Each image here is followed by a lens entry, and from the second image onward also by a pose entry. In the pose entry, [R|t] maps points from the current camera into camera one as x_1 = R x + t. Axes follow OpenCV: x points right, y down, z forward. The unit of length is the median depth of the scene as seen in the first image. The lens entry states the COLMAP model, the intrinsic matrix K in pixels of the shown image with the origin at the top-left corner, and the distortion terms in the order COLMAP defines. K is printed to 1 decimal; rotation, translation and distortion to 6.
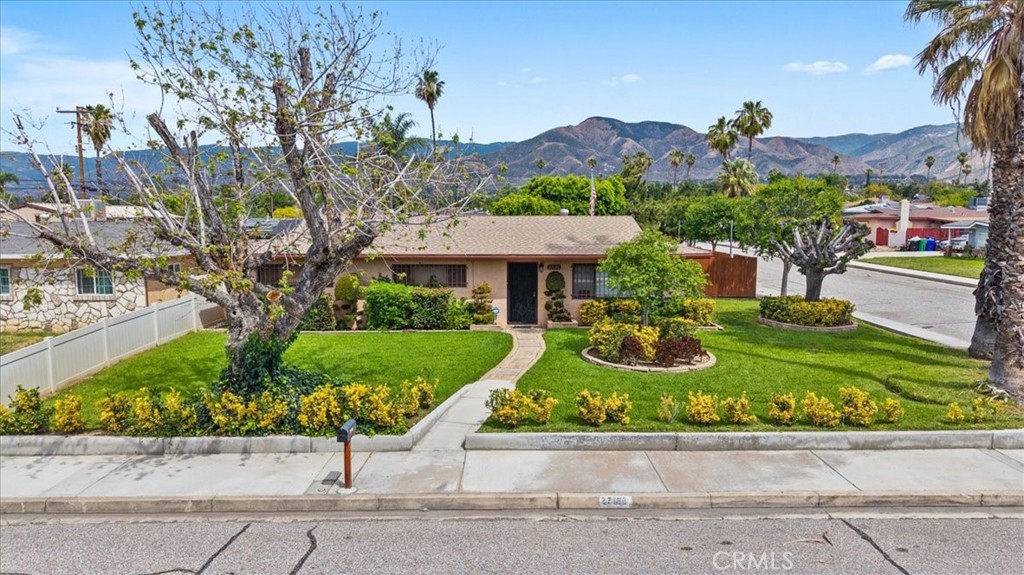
lens RADIAL K [[749.9, 0, 512.0], [0, 749.9, 287.5], [0, 0, 1]] dist [-0.003314, -0.001983]
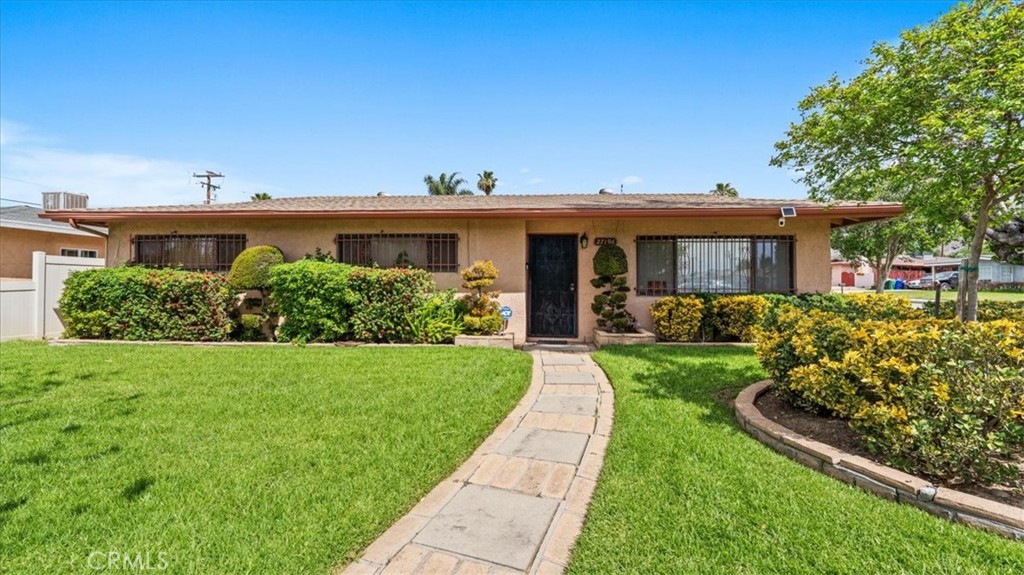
lens RADIAL K [[449.2, 0, 508.4], [0, 449.2, 272.7], [0, 0, 1]] dist [-0.021559, -0.000273]
pose [[0.996693, 0.003763, -0.081166, 0.008081], [-0.013525, 0.992675, -0.120059, 0.041853], [0.080120, 0.120760, 0.989443, 0.652606]]
